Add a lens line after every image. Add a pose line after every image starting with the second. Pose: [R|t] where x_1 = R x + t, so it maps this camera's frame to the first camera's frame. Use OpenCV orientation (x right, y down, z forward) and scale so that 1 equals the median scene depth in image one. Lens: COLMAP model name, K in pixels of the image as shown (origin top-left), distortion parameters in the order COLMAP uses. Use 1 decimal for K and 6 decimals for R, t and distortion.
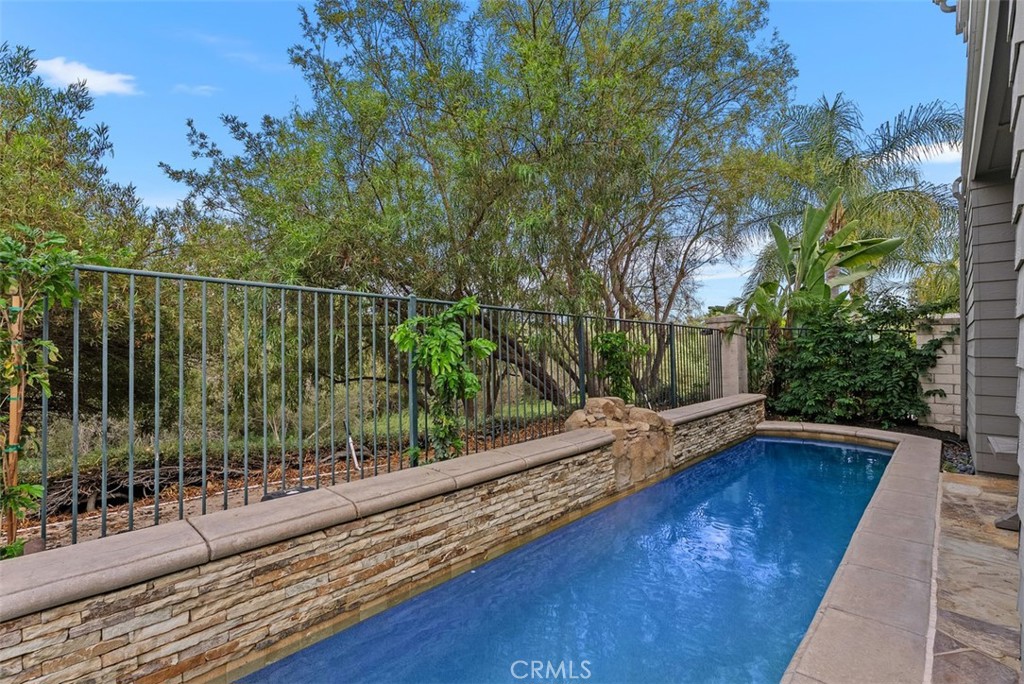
lens RADIAL K [[457.7, 0, 511.9], [0, 457.7, 345.5], [0, 0, 1]] dist [0.002520, -0.001321]
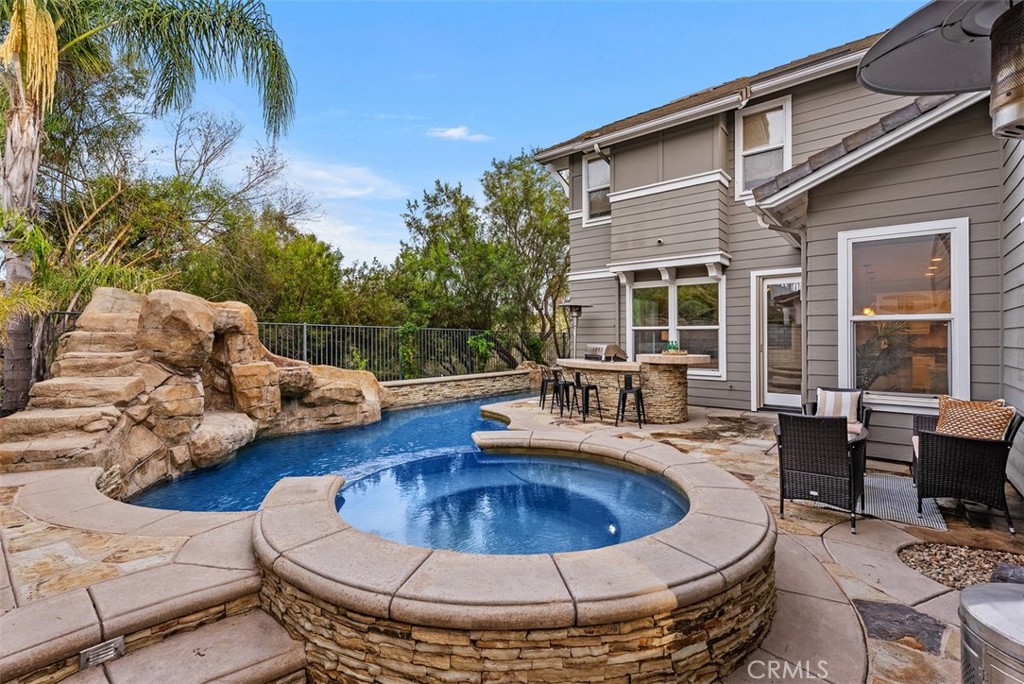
lens RADIAL K [[457.7, 0, 505.2], [0, 457.7, 336.1], [0, 0, 1]] dist [0.002520, -0.001321]
pose [[0.998686, 0.005029, 0.050996, -0.144180], [-0.005115, 0.999986, 0.001550, -0.071826], [-0.050987, -0.001809, 0.998698, -2.745122]]
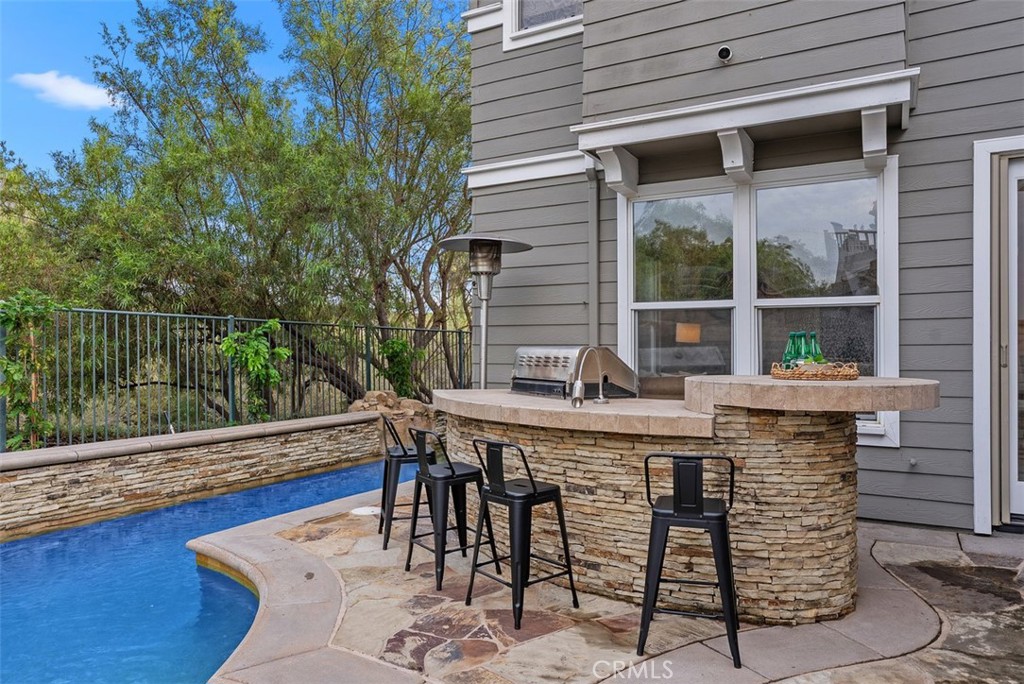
lens RADIAL K [[691.8, 0, 503.7], [0, 691.8, 349.4], [0, 0, 1]] dist [-0.001462, 0.002491]
pose [[0.972508, 0.004818, 0.232821, 0.117893], [-0.006213, 0.999967, 0.005258, -0.025818], [-0.232788, -0.006560, 0.972505, -1.436847]]
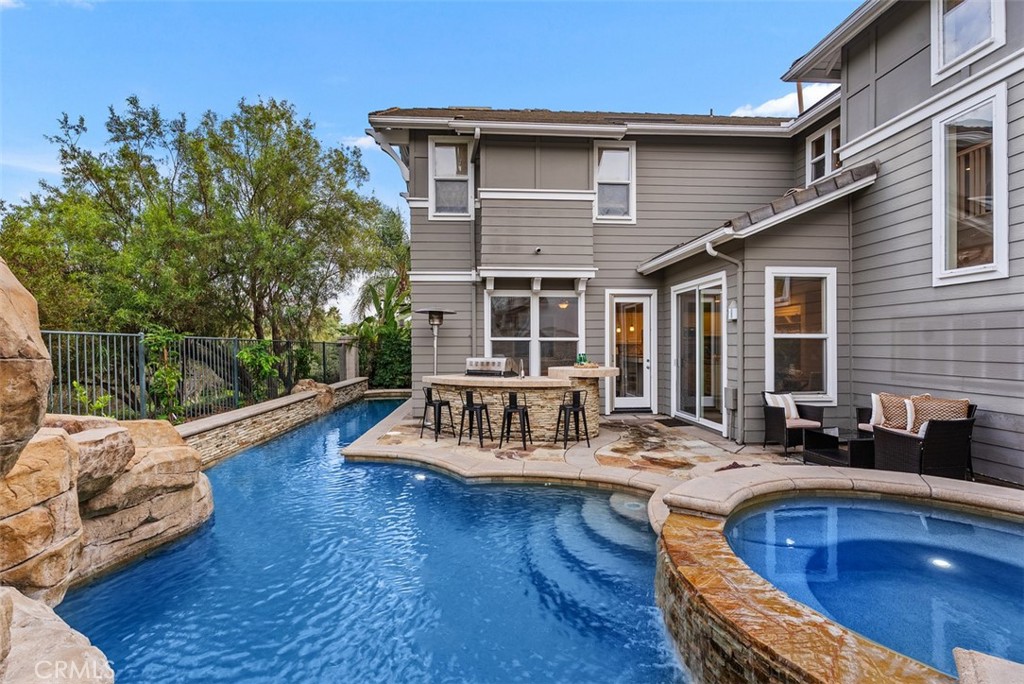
lens RADIAL K [[457.7, 0, 506.2], [0, 457.7, 344.5], [0, 0, 1]] dist [0.002520, -0.001321]
pose [[0.685076, 0.000906, 0.728471, -1.090531], [-0.004402, 0.999986, 0.002895, -0.097582], [-0.728458, -0.005190, 0.685071, -1.798503]]
